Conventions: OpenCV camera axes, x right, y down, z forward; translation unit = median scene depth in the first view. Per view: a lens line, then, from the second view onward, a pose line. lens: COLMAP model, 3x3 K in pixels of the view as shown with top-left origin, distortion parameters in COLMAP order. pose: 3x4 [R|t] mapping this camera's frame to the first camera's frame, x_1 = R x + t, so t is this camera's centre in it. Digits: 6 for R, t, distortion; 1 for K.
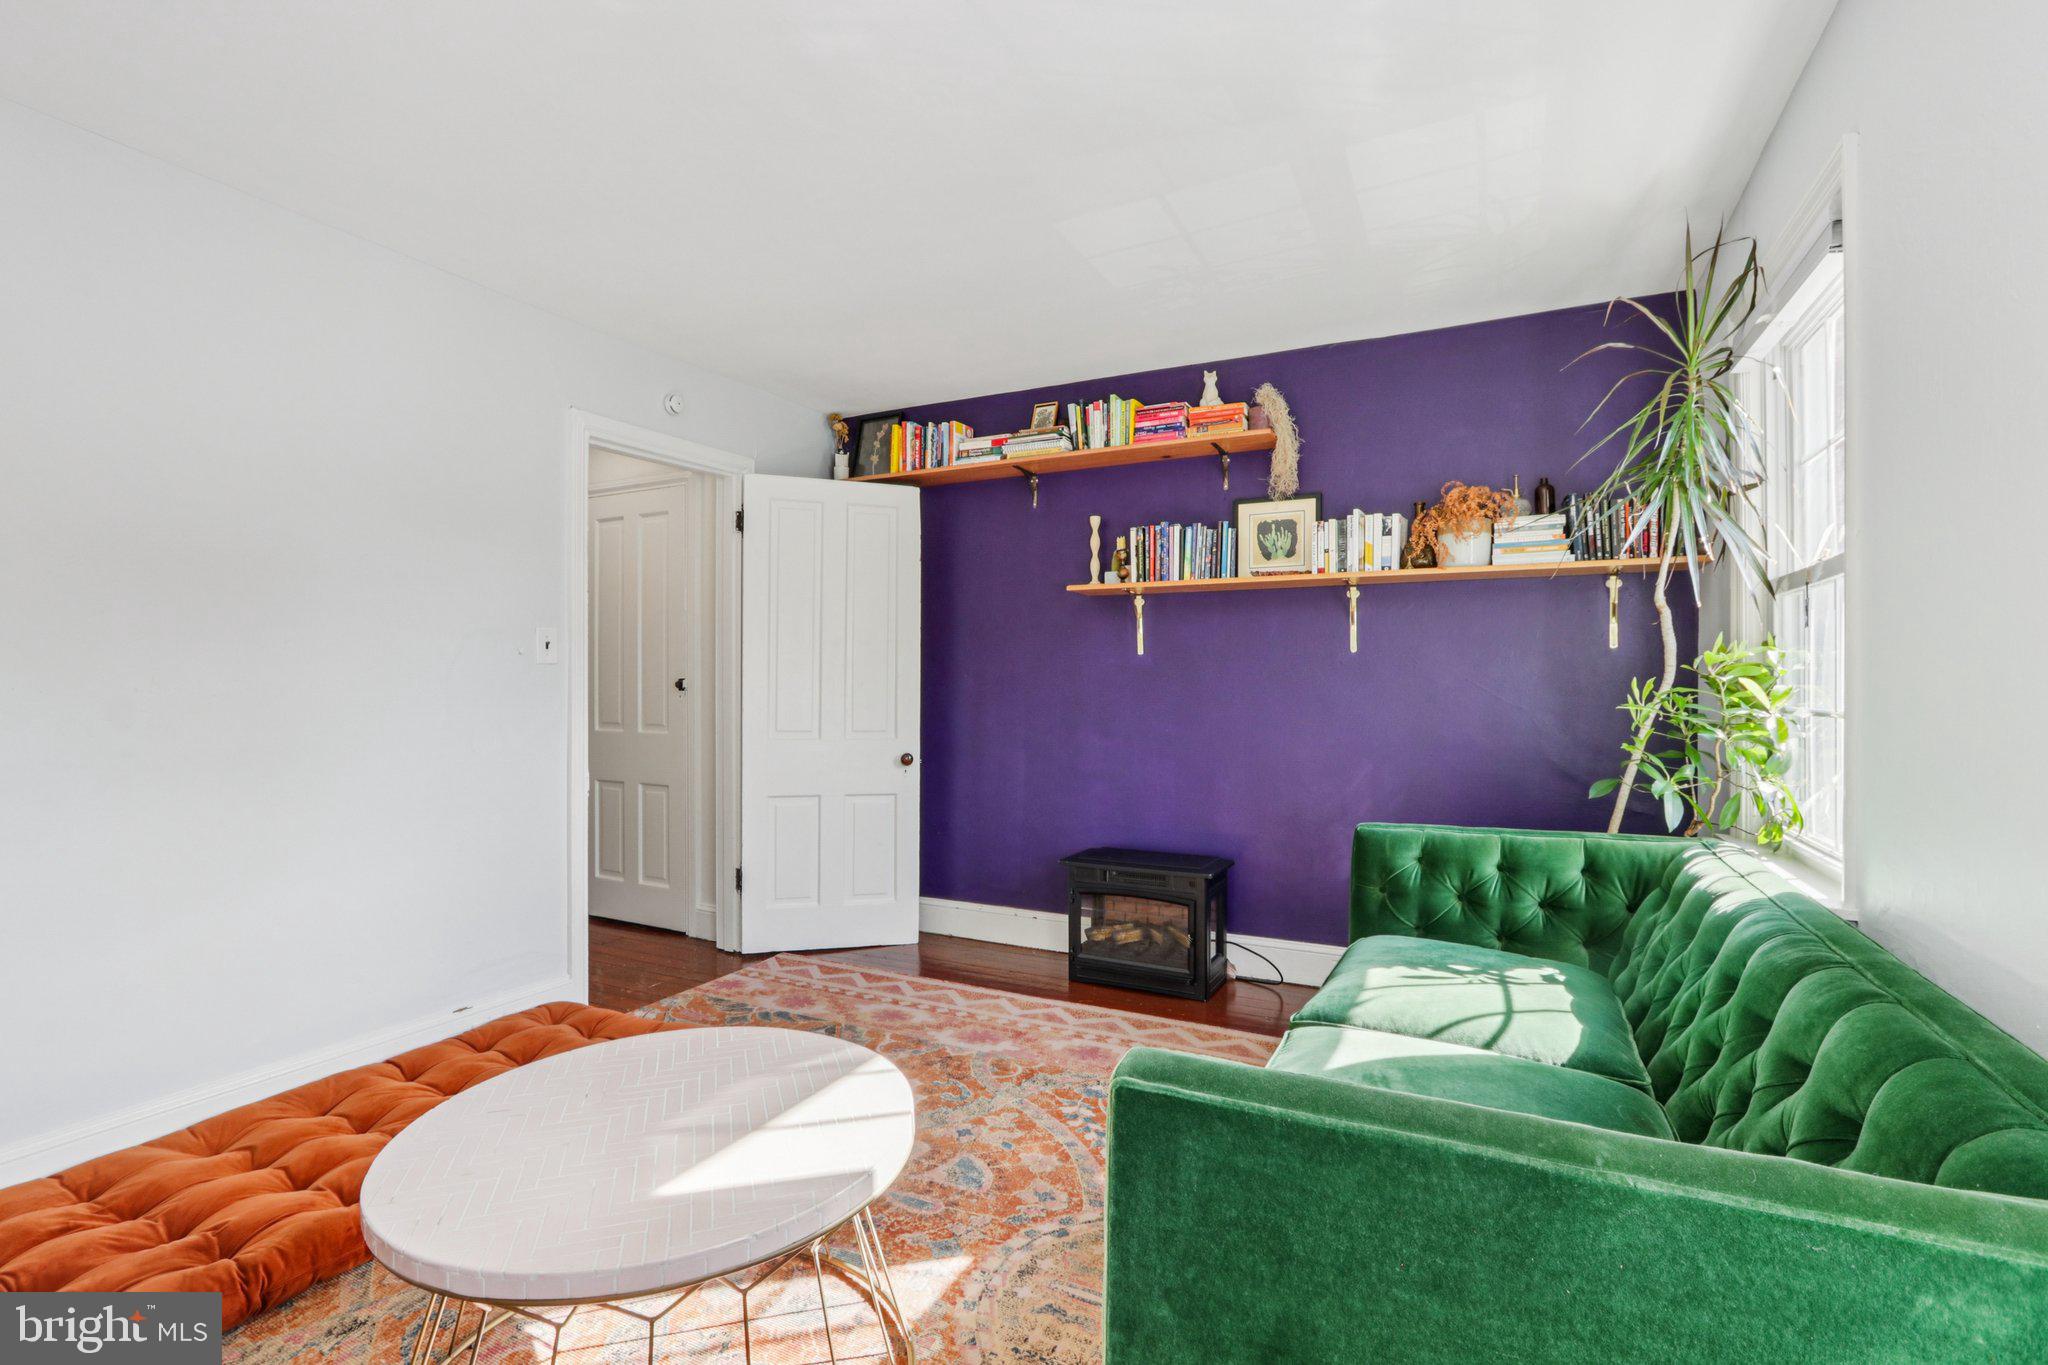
lens RADIAL K [[973.7, 0, 1024.0], [0, 973.7, 682.5], [0, 0, 1]] dist [-0.022821, 0.007522]
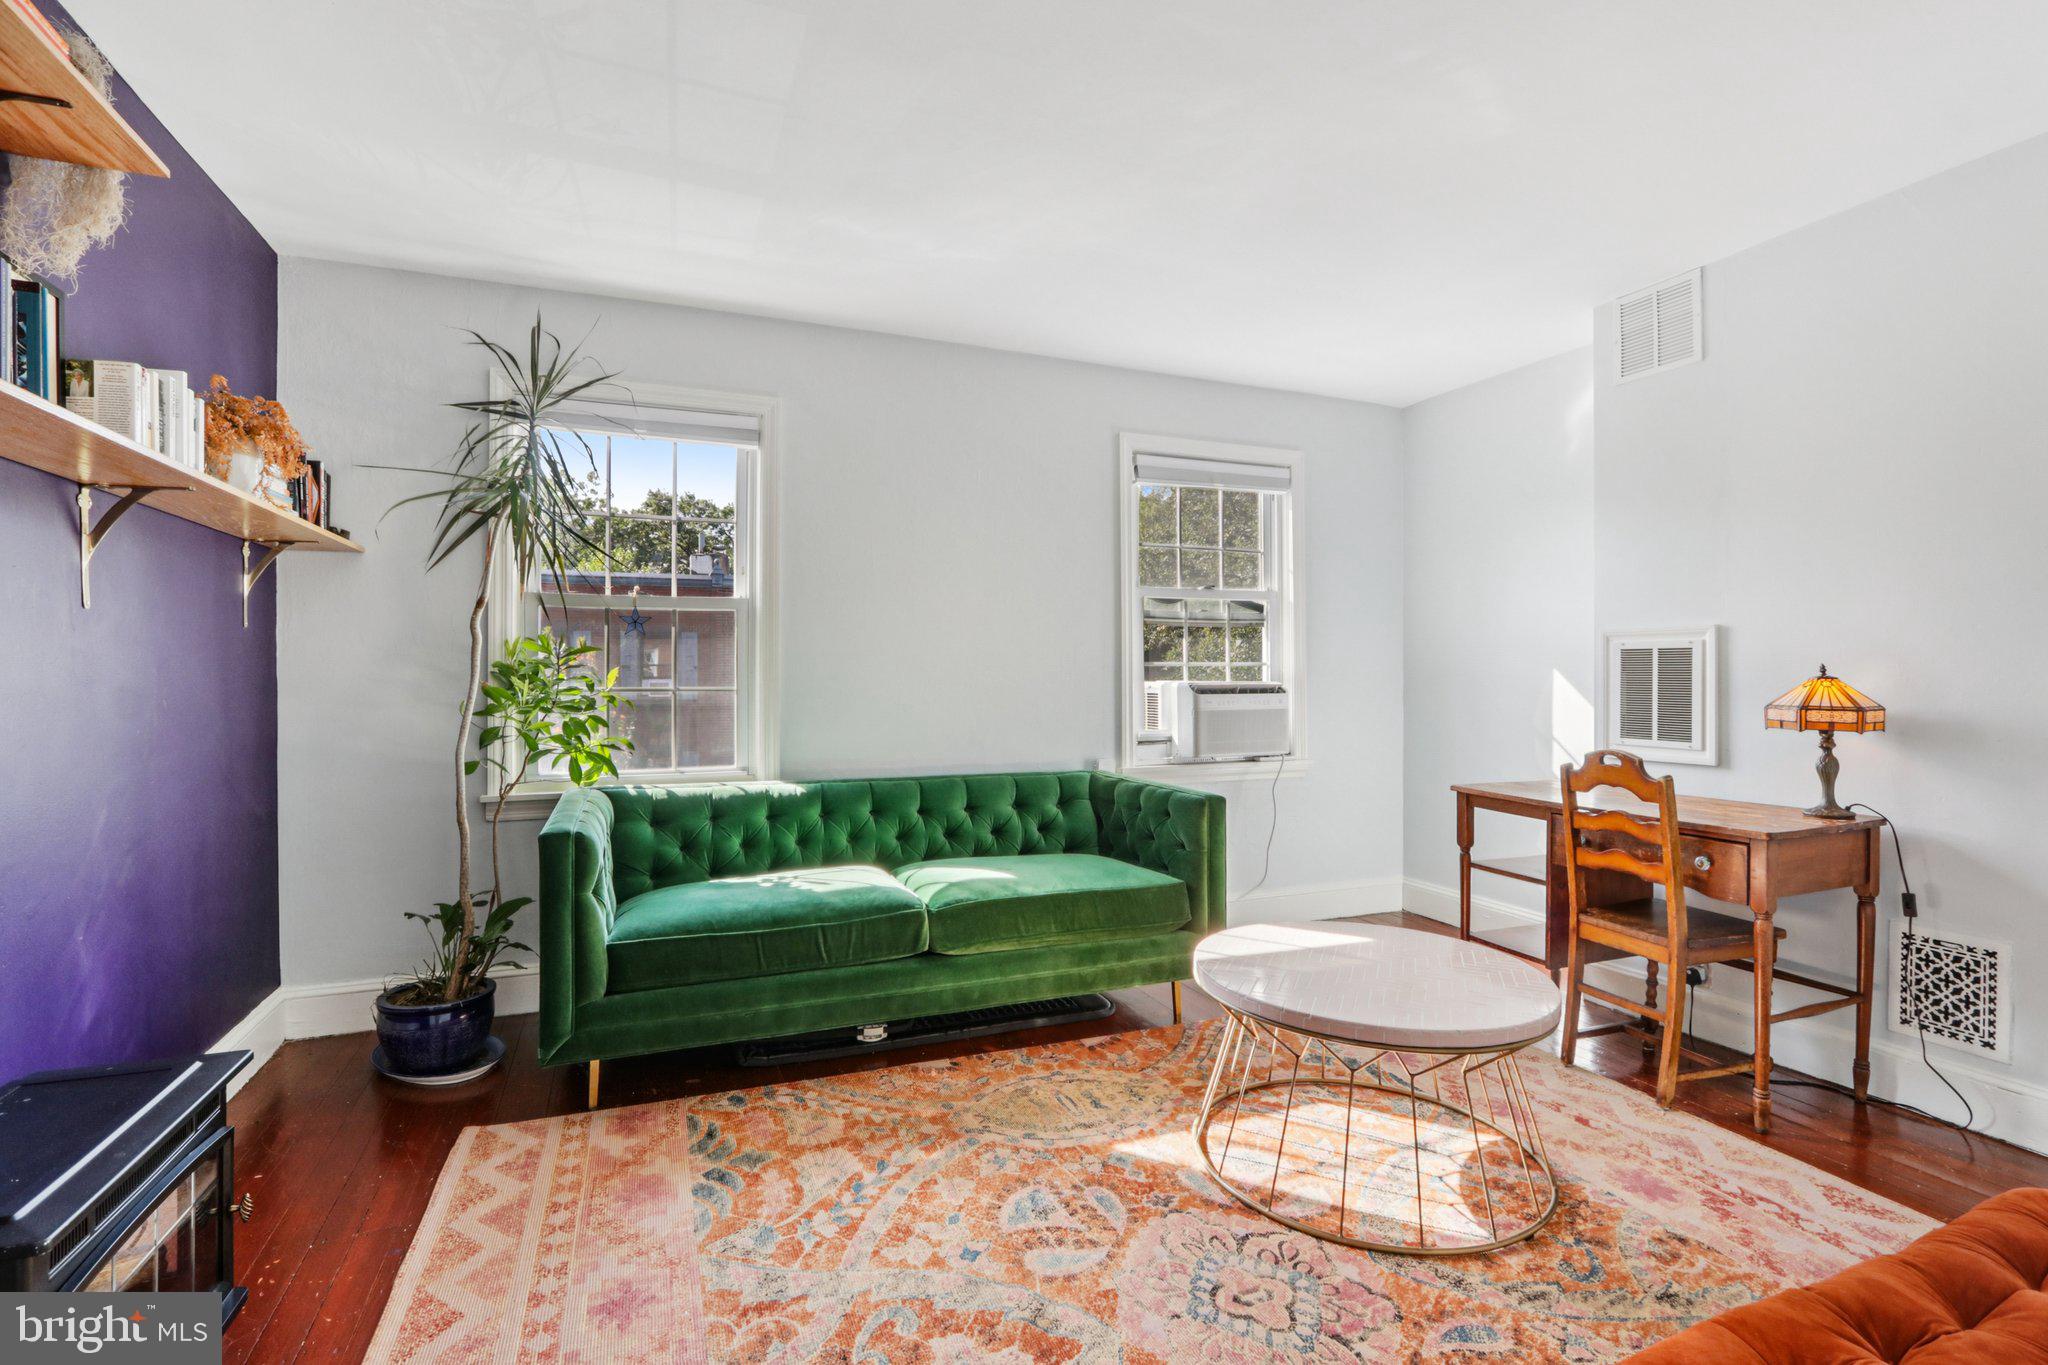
lens RADIAL K [[973.7, 0, 1024.0], [0, 973.7, 682.5], [0, 0, 1]] dist [-0.022821, 0.007522]
pose [[-0.761786, -0.004226, 0.647815, -0.714061], [0.001176, 0.999968, 0.007906, 0.010784], [-0.647828, 0.006785, -0.761757, 1.890872]]
